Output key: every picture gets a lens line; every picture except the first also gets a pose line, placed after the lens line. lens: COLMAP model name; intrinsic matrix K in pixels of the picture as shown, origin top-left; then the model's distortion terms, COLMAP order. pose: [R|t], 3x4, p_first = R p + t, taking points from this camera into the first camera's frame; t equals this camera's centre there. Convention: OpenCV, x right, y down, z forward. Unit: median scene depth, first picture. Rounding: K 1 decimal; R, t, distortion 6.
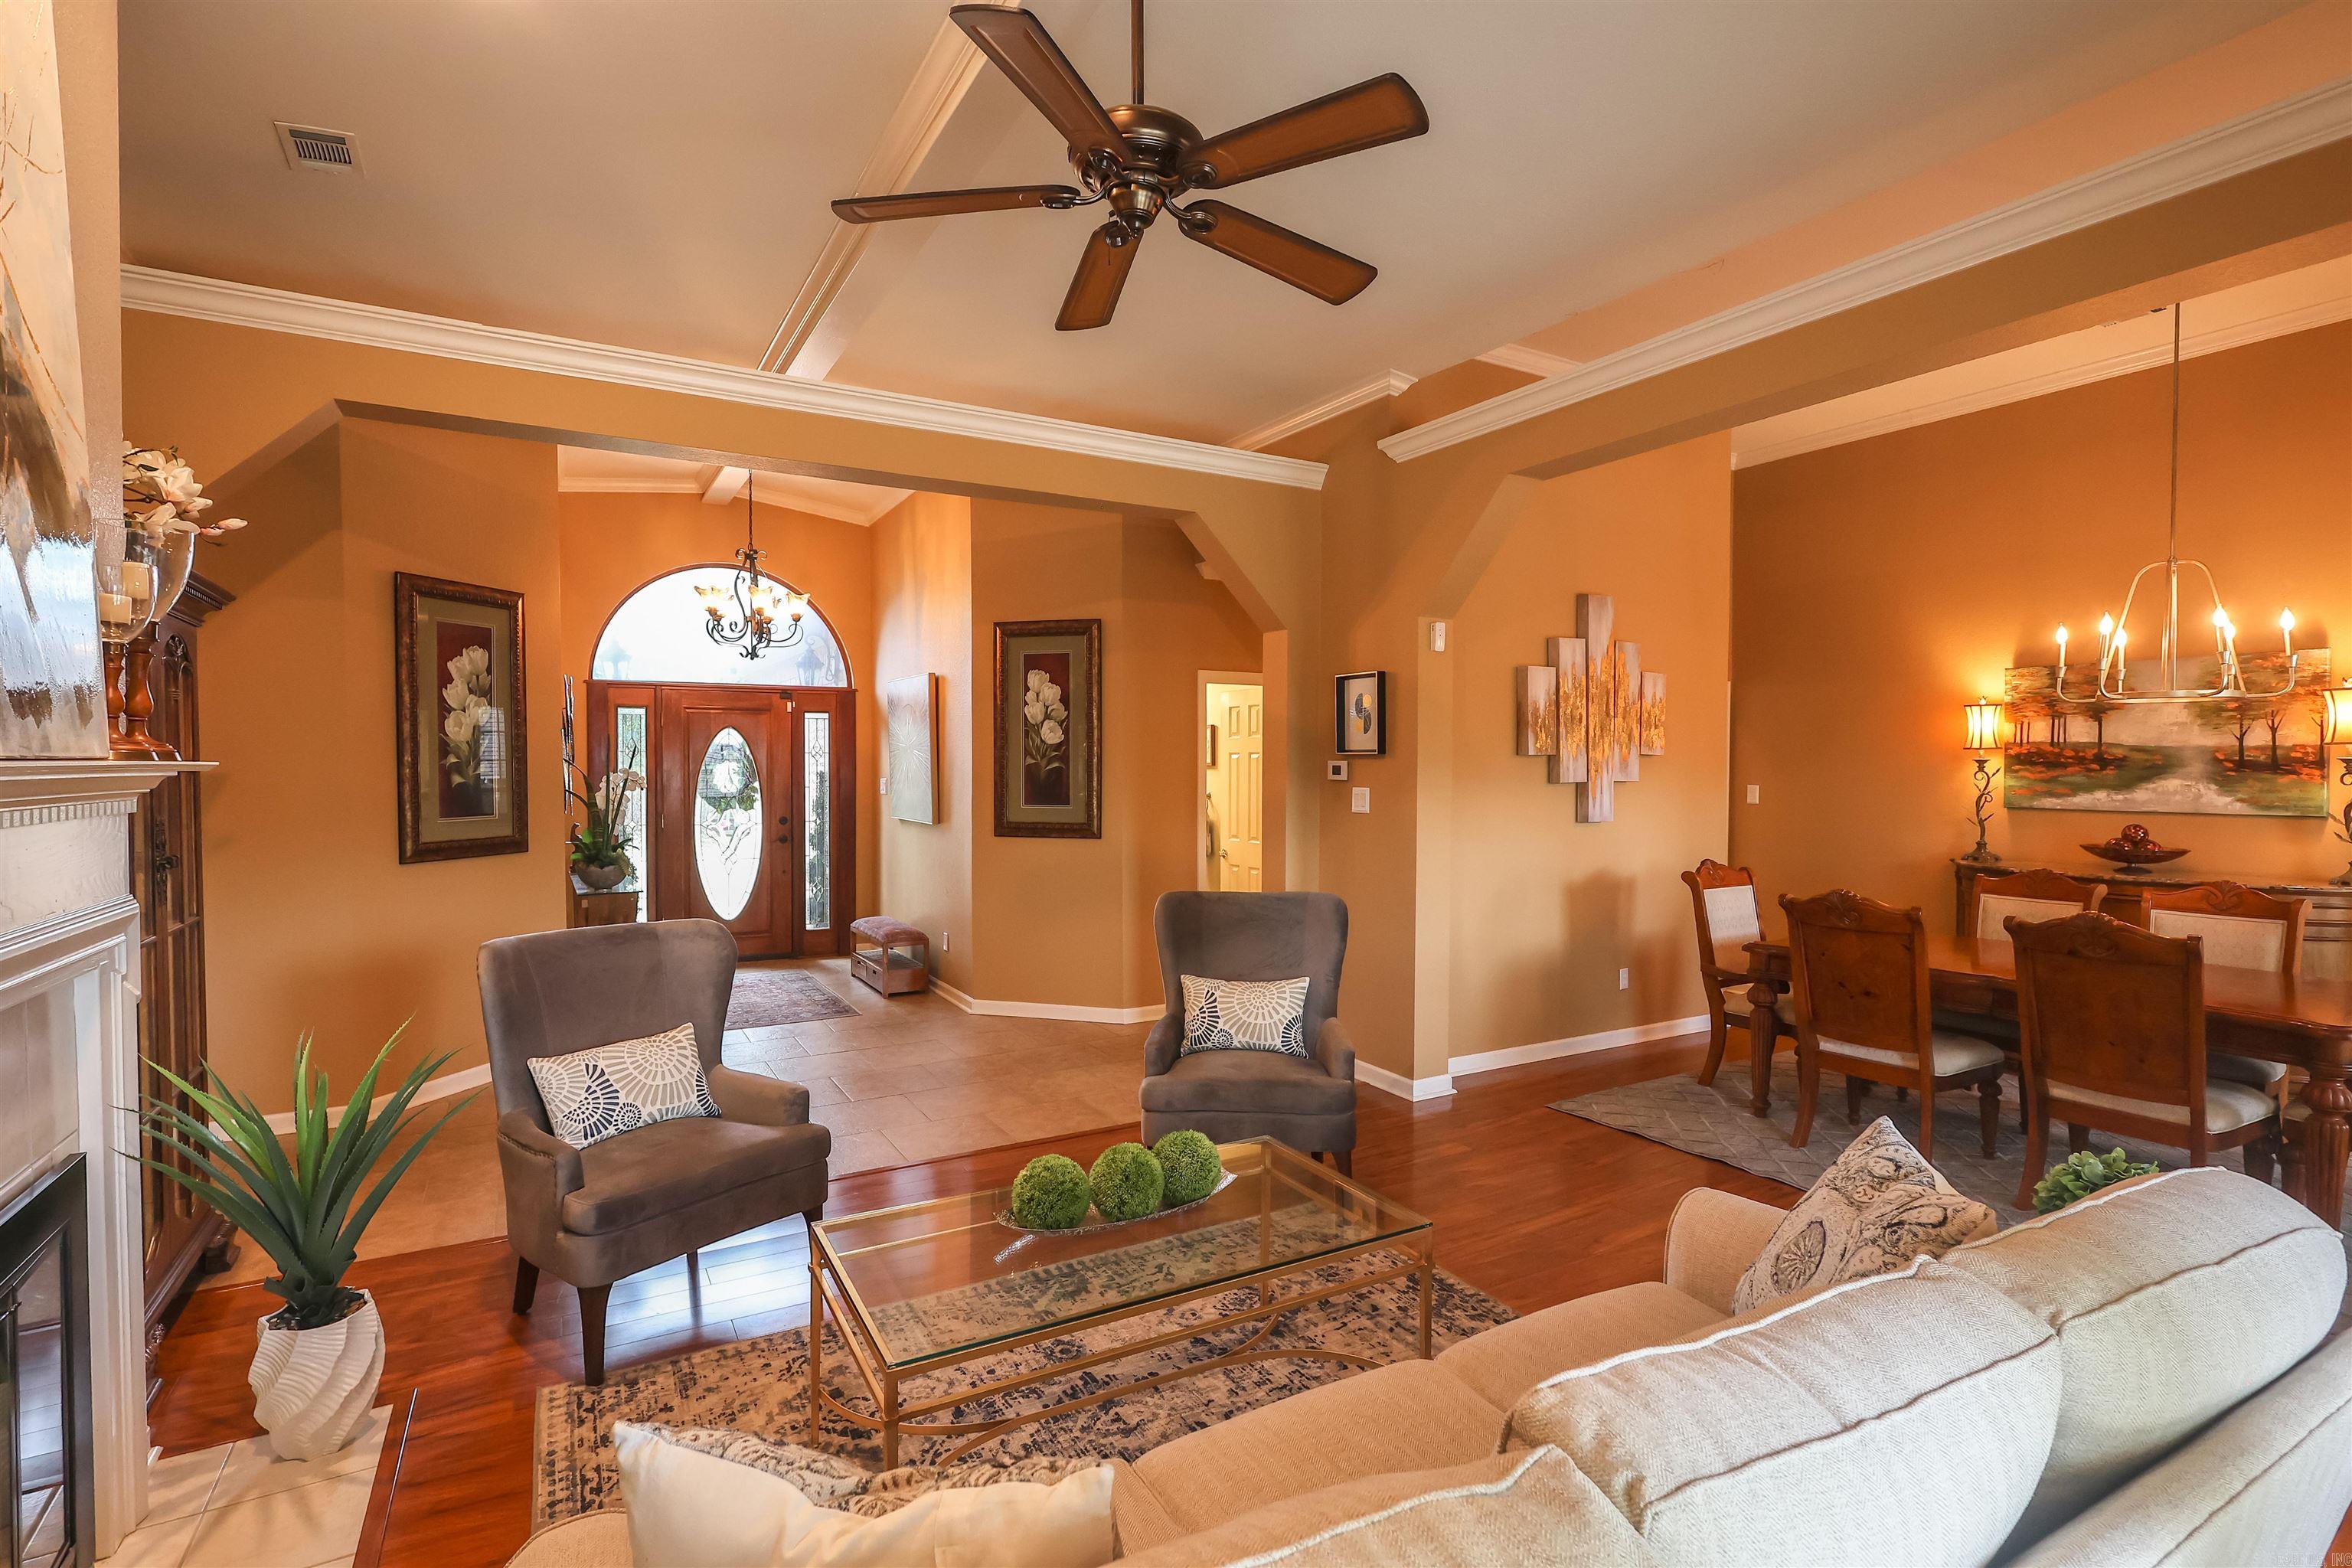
lens RADIAL K [[1107.5, 0, 1176.0], [0, 1107.5, 784.0], [0, 0, 1]] dist [-0.003062, -0.000504]
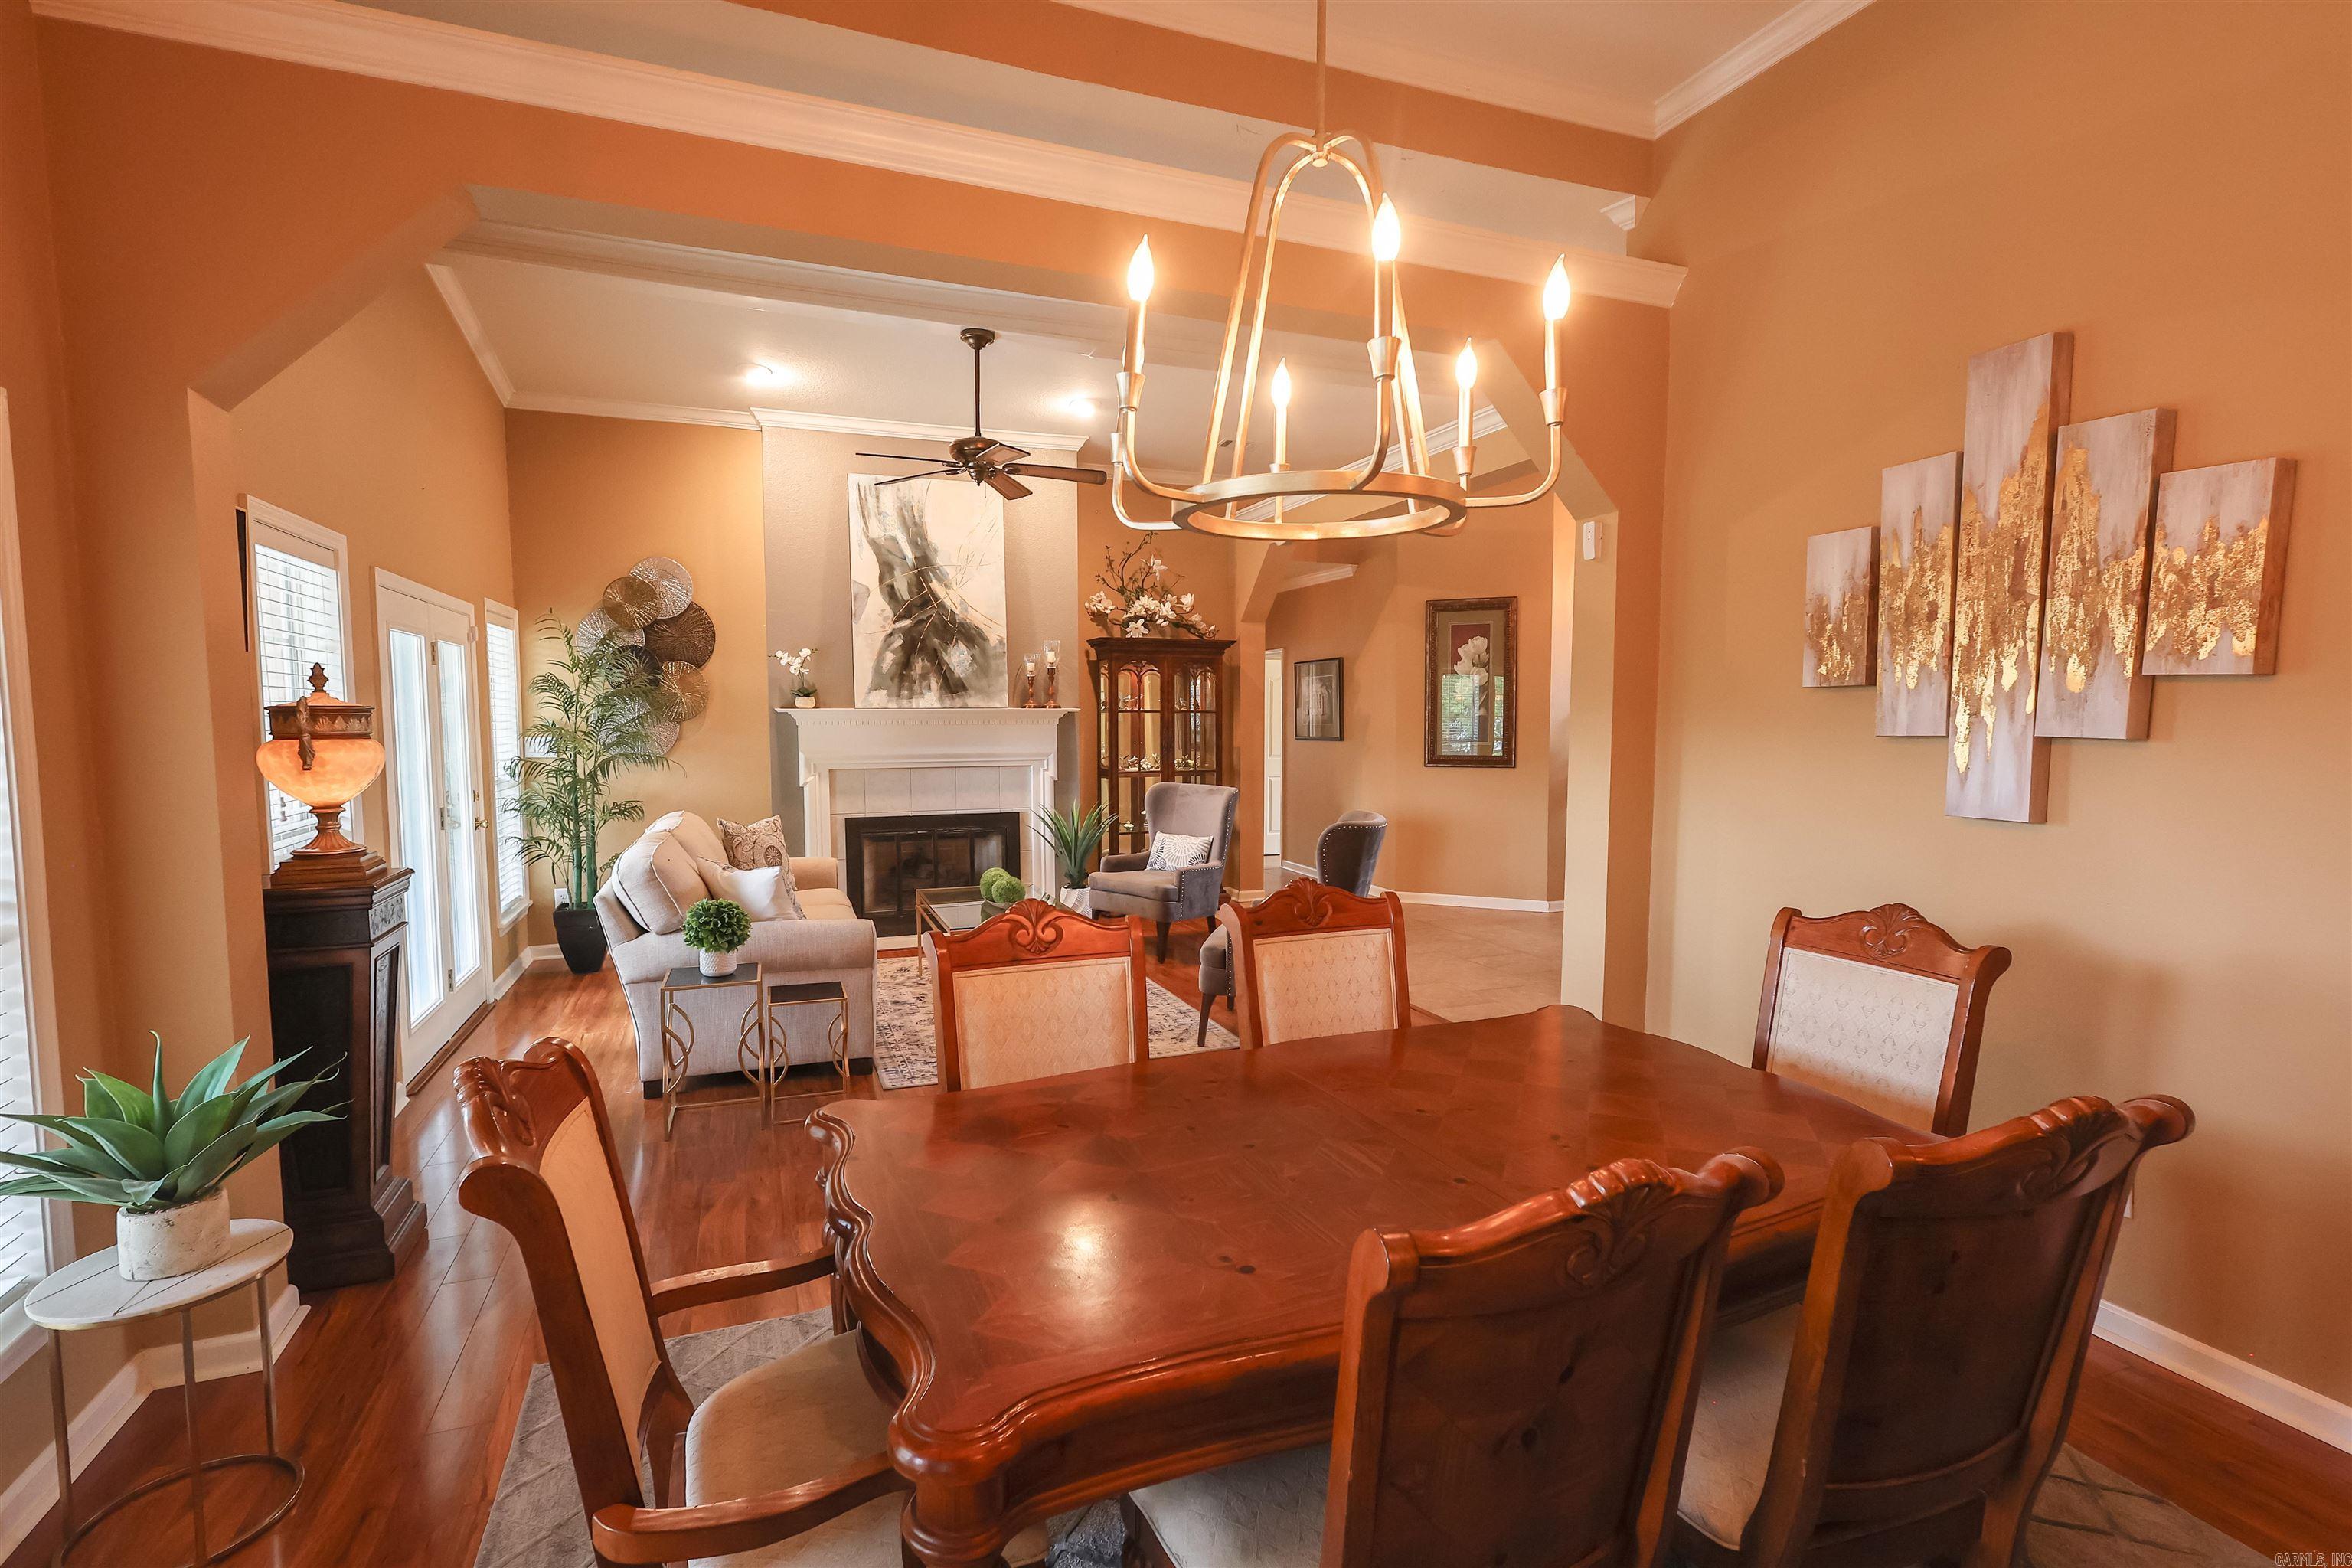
lens RADIAL K [[1075.3, 0, 1176.0], [0, 1075.3, 784.0], [0, 0, 1]] dist [0.000574, -0.000311]
pose [[-0.152486, 0.063265, -0.986279, 1.055378], [-0.035192, 0.996969, 0.069391, -0.003435], [0.987679, 0.045290, -0.149797, 0.851972]]
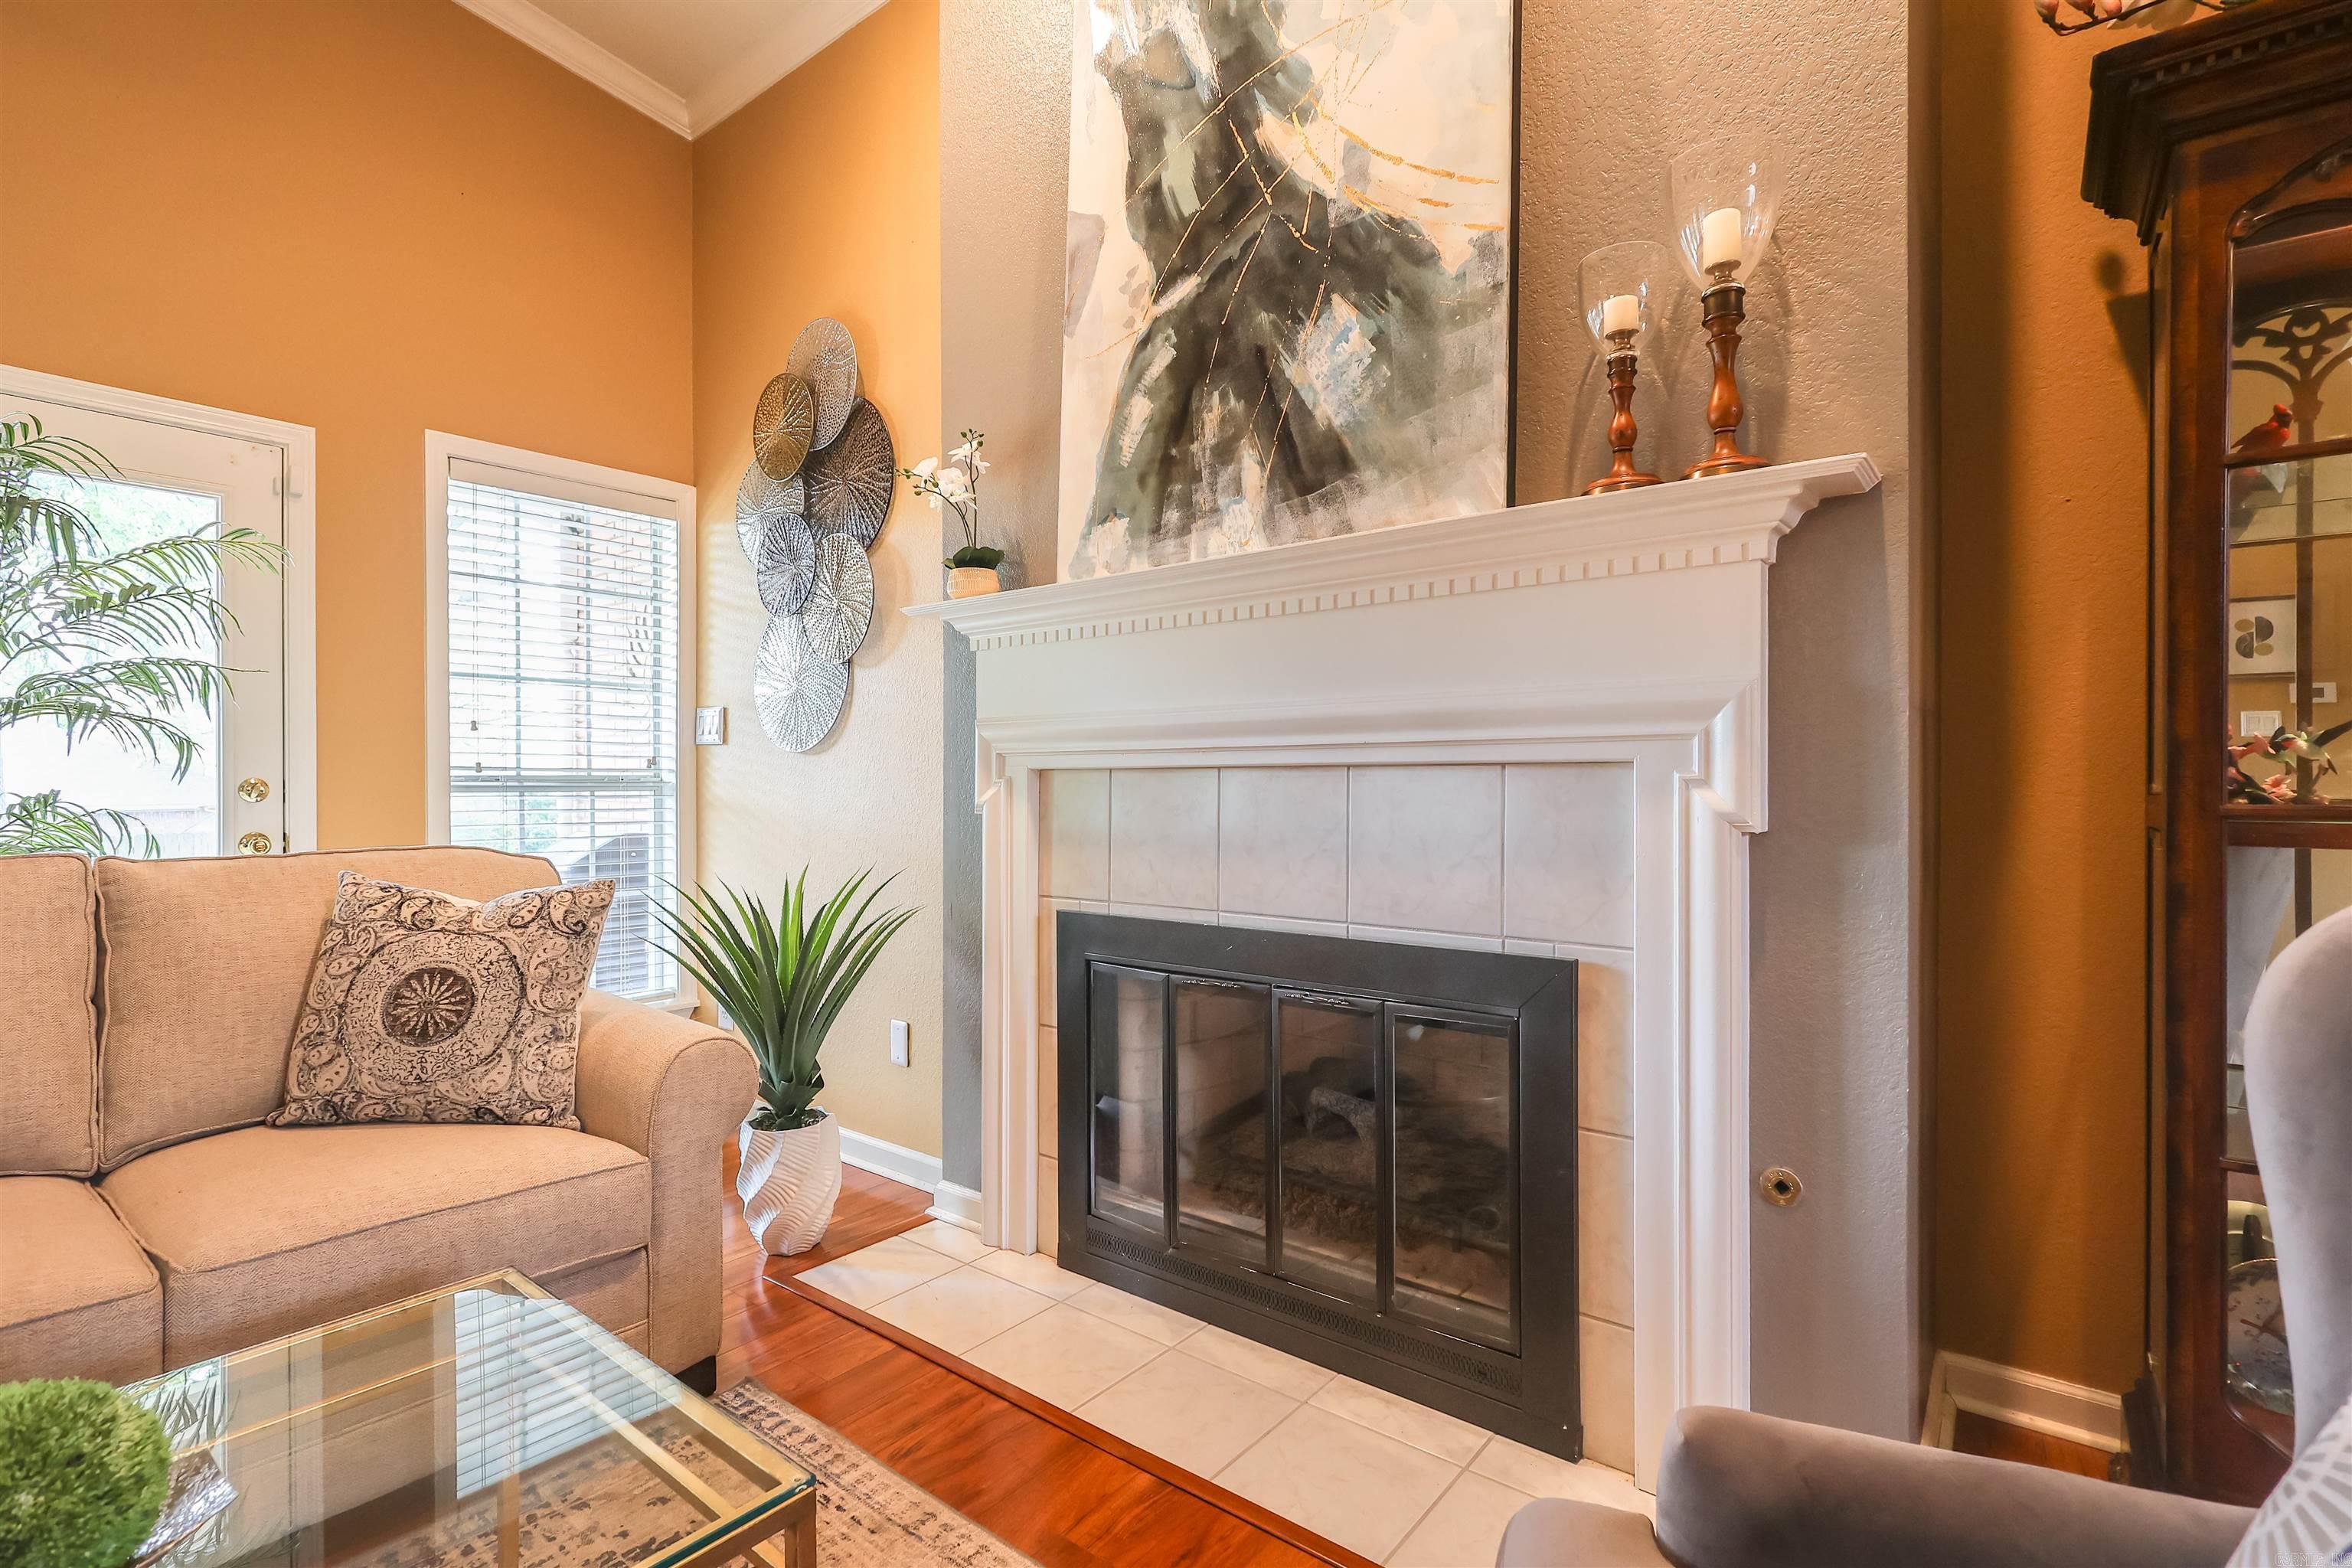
lens RADIAL K [[1099.5, 0, 1176.0], [0, 1099.5, 784.0], [0, 0, 1]] dist [-0.000207, 0.000369]
pose [[-0.930631, -0.001261, -0.365956, -0.147020], [-0.014488, 0.999337, 0.033399, 0.080373], [0.365672, 0.036384, -0.930033, 0.693589]]
